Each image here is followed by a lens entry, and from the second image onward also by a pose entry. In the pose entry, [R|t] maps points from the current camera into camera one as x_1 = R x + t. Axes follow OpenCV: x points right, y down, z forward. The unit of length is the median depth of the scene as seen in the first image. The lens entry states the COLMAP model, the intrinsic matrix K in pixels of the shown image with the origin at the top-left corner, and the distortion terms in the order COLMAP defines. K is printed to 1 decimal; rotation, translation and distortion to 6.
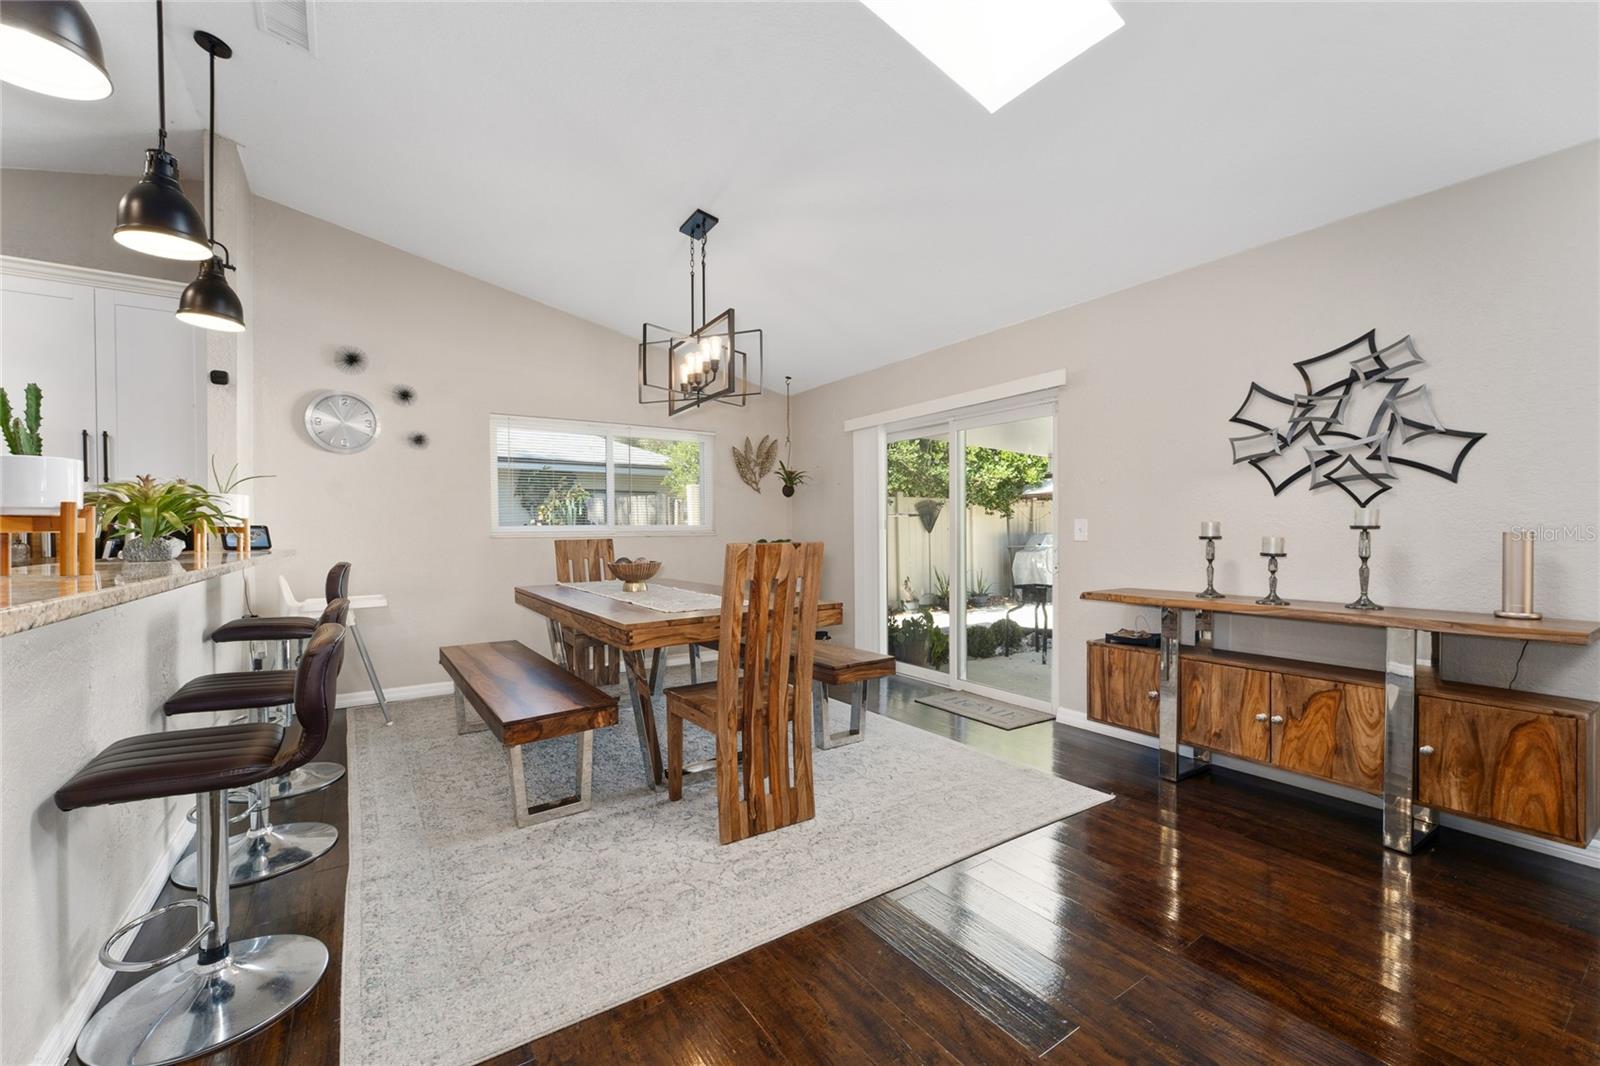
lens RADIAL K [[646.5, 0, 793.1], [0, 646.5, 535.2], [0, 0, 1]] dist [0.001083, 0.000372]
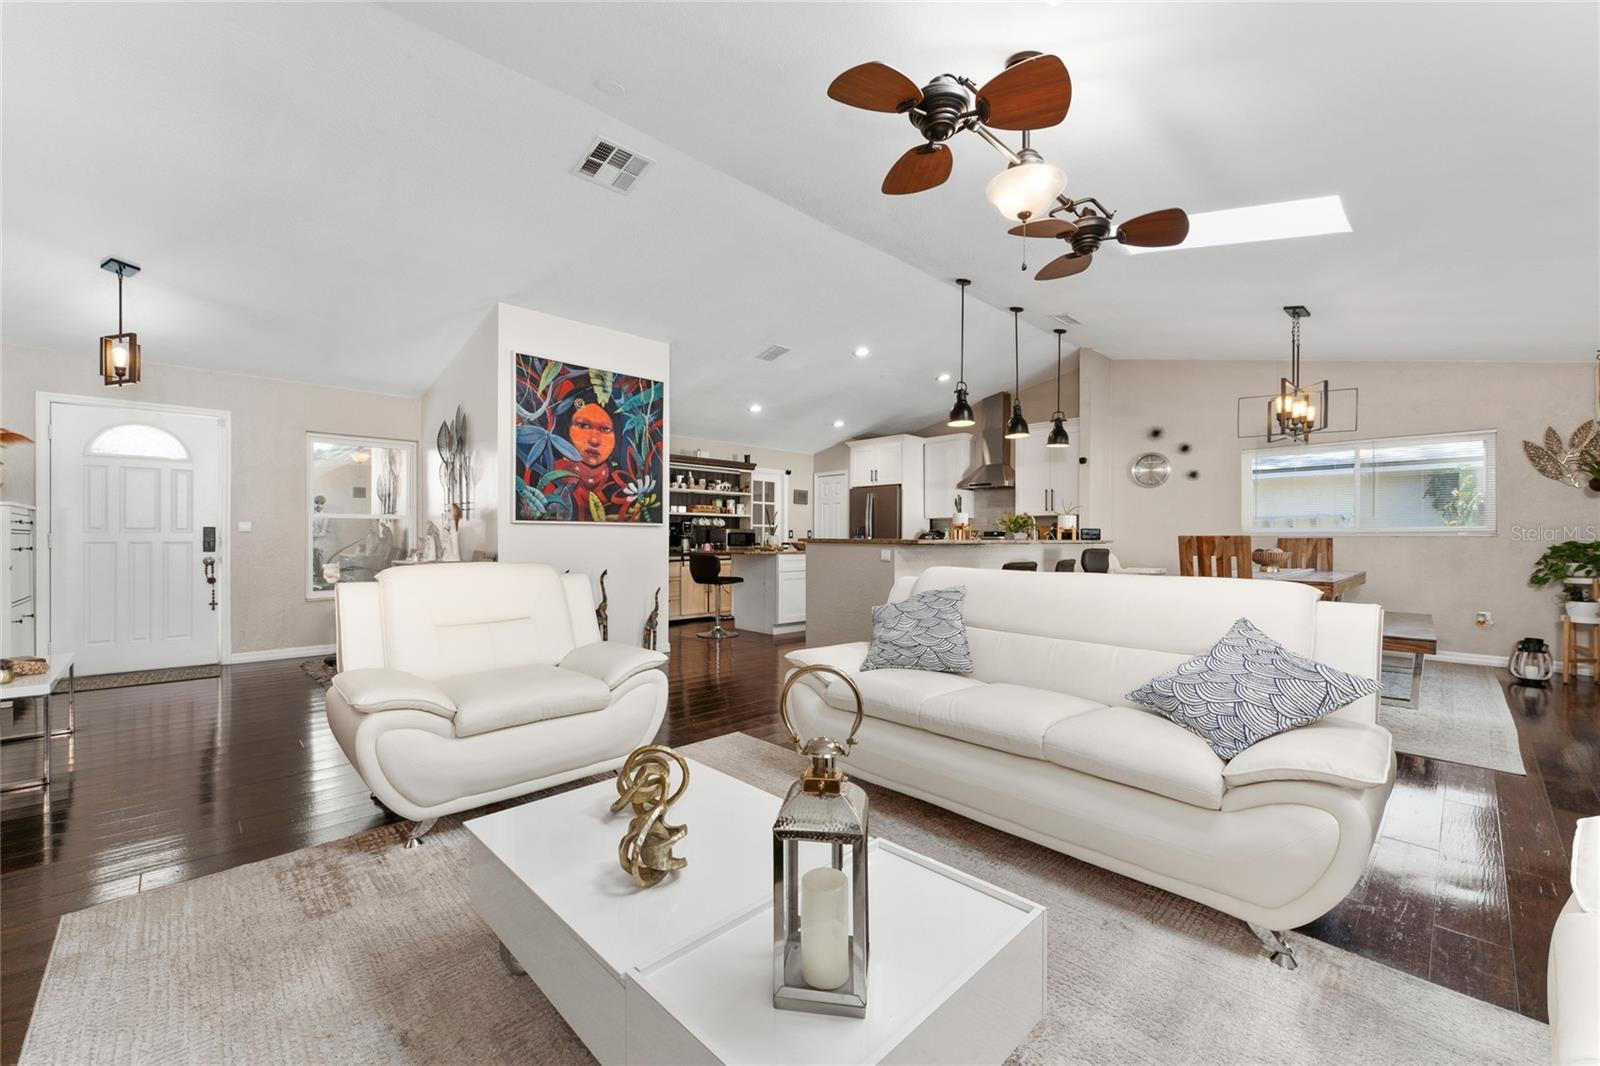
lens RADIAL K [[646.5, 0, 800.1], [0, 646.5, 535.6], [0, 0, 1]] dist [0.001083, 0.000372]
pose [[0.163604, 0.004152, -0.986517, 1.349796], [-0.011146, 0.999935, 0.002360, 0.016346], [0.986463, 0.010610, 0.163639, -0.352367]]
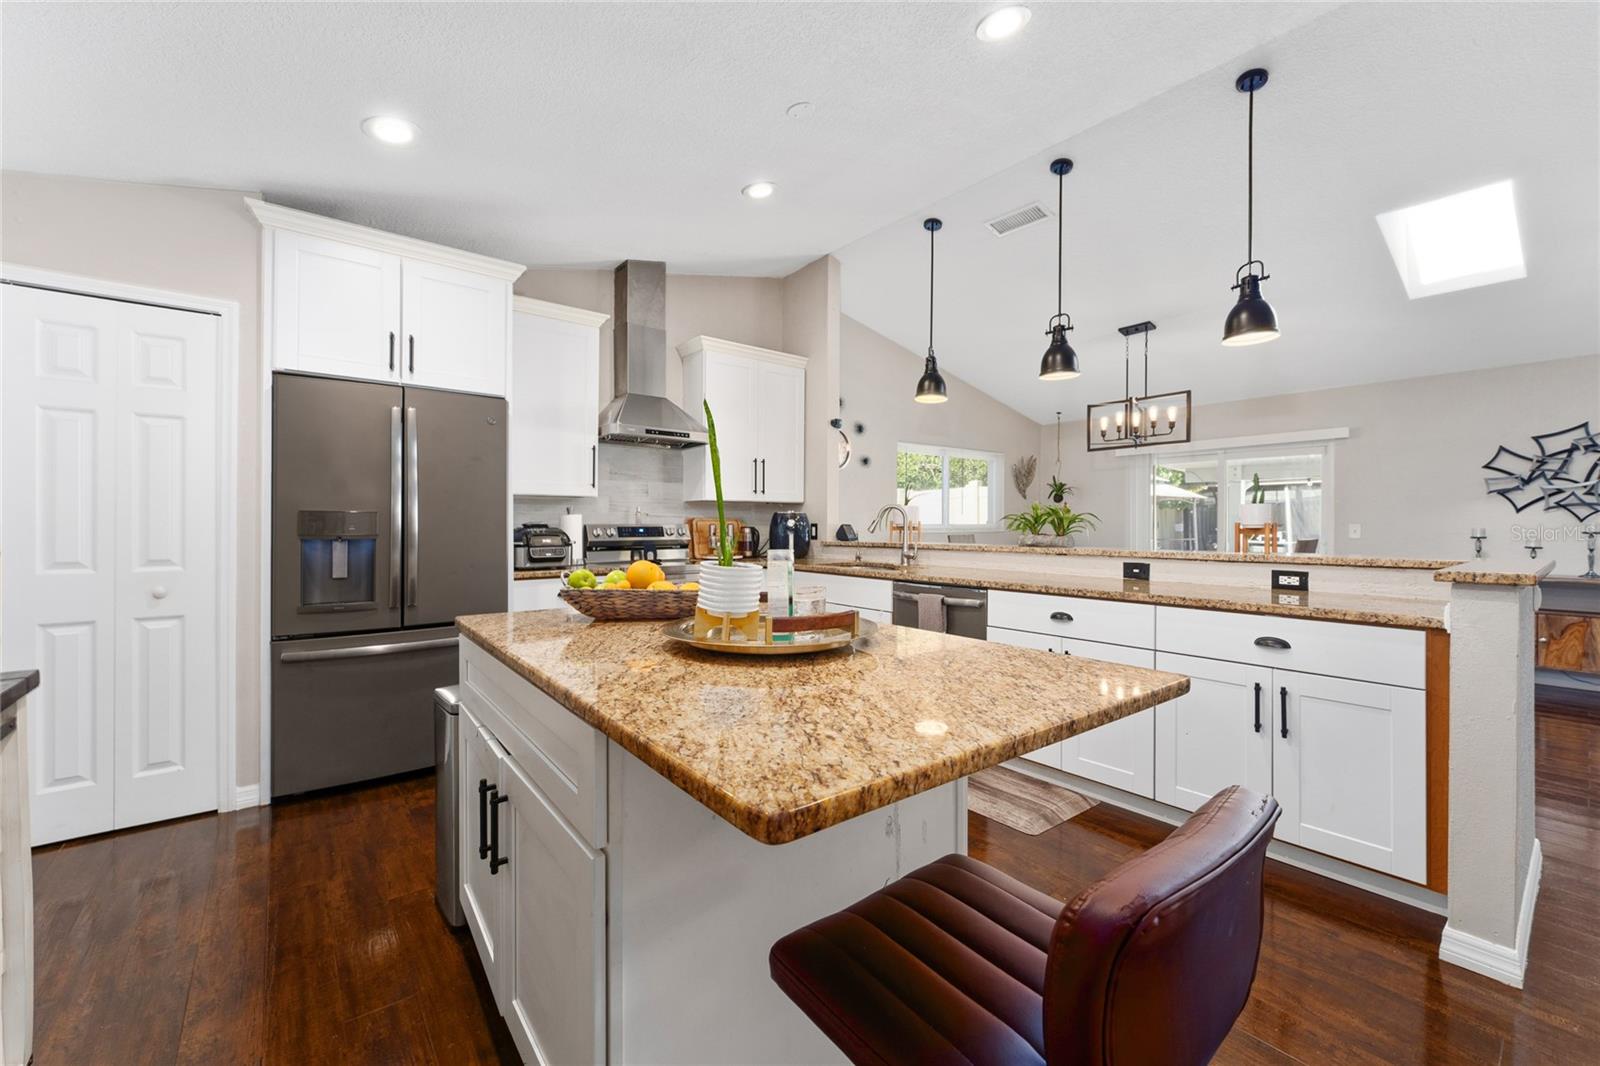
lens RADIAL K [[646.5, 0, 809.8], [0, 646.5, 523.1], [0, 0, 1]] dist [0.001083, 0.000372]
pose [[0.996071, 0.009836, 0.088014, -1.307872], [-0.008901, 0.999900, -0.011007, -0.000165], [-0.088114, 0.010180, 0.996058, -0.552532]]
